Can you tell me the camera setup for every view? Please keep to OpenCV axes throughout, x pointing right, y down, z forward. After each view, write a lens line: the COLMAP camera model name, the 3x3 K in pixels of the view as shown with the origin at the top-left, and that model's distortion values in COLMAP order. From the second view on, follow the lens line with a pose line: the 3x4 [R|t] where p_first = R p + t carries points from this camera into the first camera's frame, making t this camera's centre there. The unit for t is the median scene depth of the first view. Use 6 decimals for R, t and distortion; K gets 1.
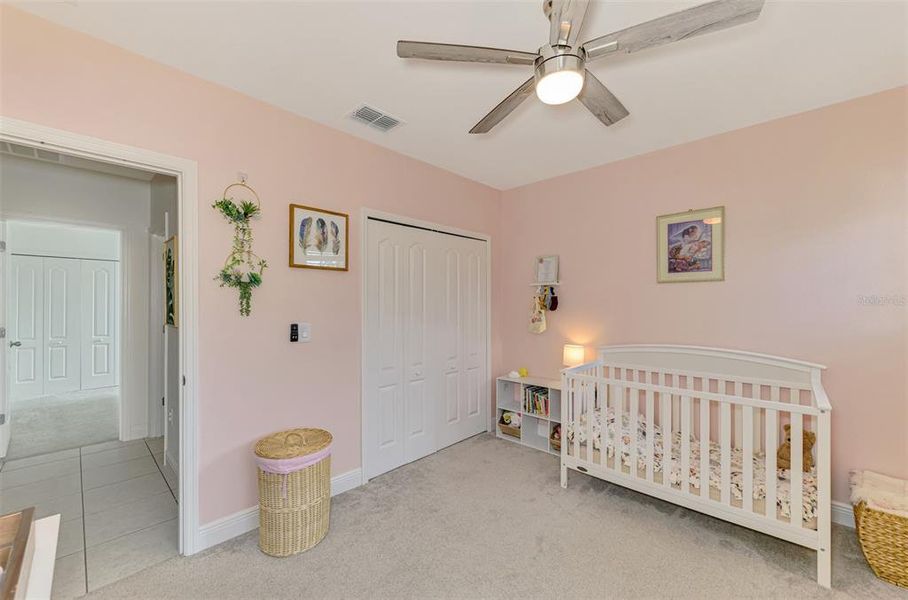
lens RADIAL K [[359.5, 0, 451.6], [0, 359.5, 302.8], [0, 0, 1]] dist [0.001500, 0.000217]
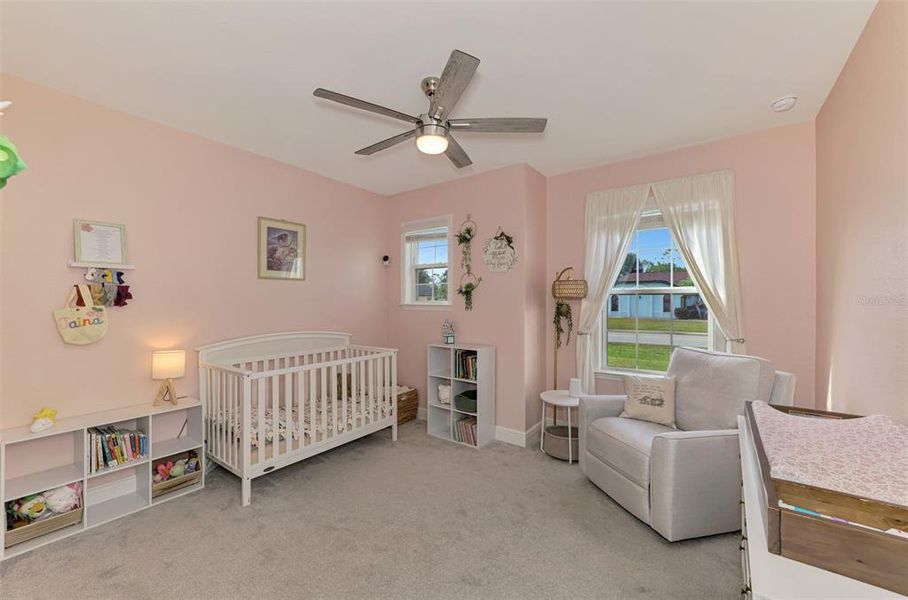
lens RADIAL K [[359.5, 0, 451.9], [0, 359.5, 301.8], [0, 0, 1]] dist [0.001500, 0.000217]
pose [[-0.131499, -0.007866, 0.991285, -0.586771], [-0.008487, 0.999941, 0.006809, 0.003466], [-0.991280, -0.007517, -0.131558, 0.578970]]
